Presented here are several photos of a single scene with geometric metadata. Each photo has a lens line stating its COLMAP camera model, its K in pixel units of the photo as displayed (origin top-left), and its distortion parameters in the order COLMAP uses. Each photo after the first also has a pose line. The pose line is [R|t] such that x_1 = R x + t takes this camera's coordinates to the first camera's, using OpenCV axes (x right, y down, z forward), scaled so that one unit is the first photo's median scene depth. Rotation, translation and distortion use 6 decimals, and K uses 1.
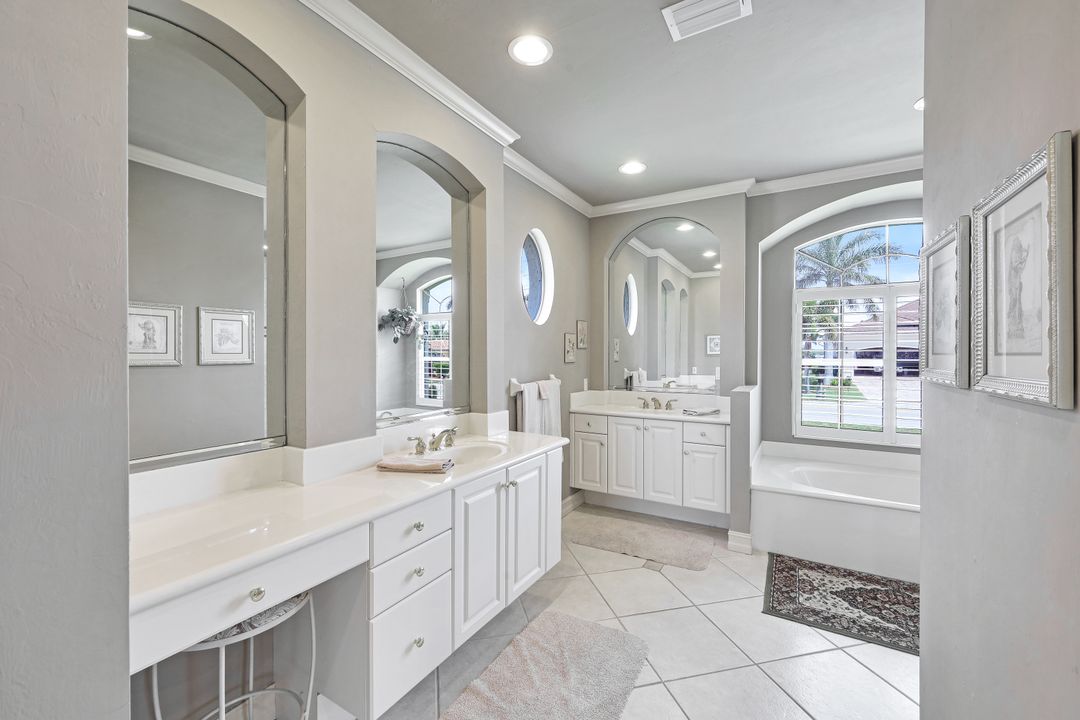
lens RADIAL K [[436.6, 0, 536.9], [0, 436.6, 355.9], [0, 0, 1]] dist [-0.000459, -0.000105]
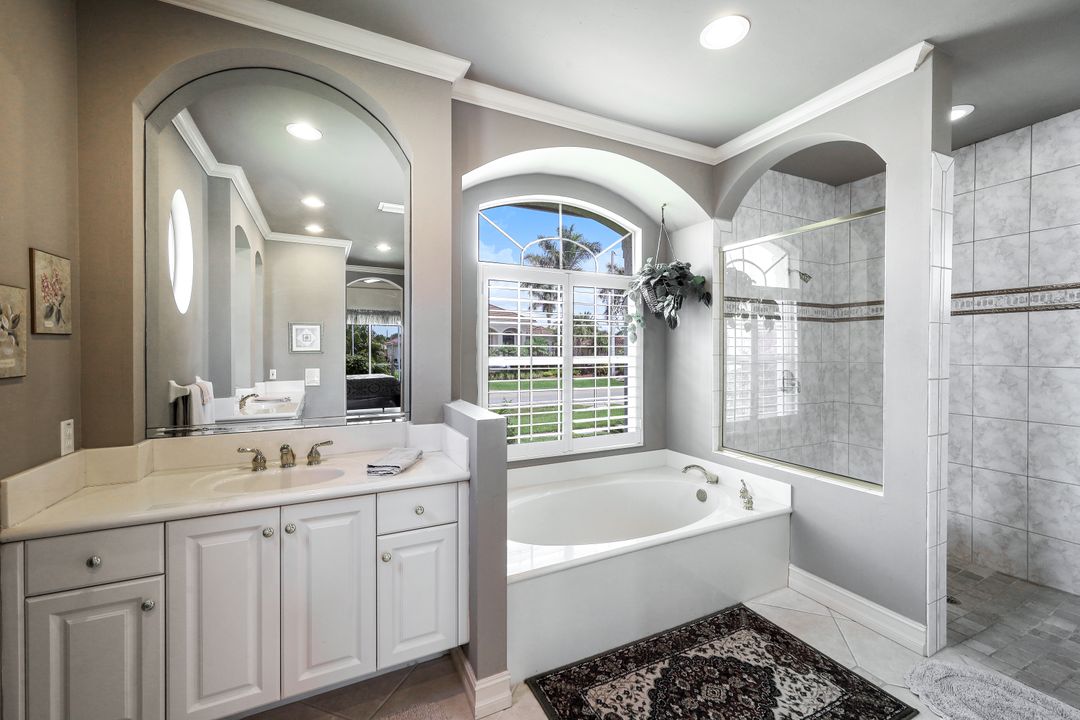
lens RADIAL K [[441.9, 0, 534.8], [0, 441.9, 354.5], [0, 0, 1]] dist [0.000703, 0.000156]
pose [[0.560961, -0.008986, 0.827793, 0.030375], [0.004285, 0.999959, 0.007952, -0.003304], [-0.827831, -0.000914, 0.560977, 0.522149]]
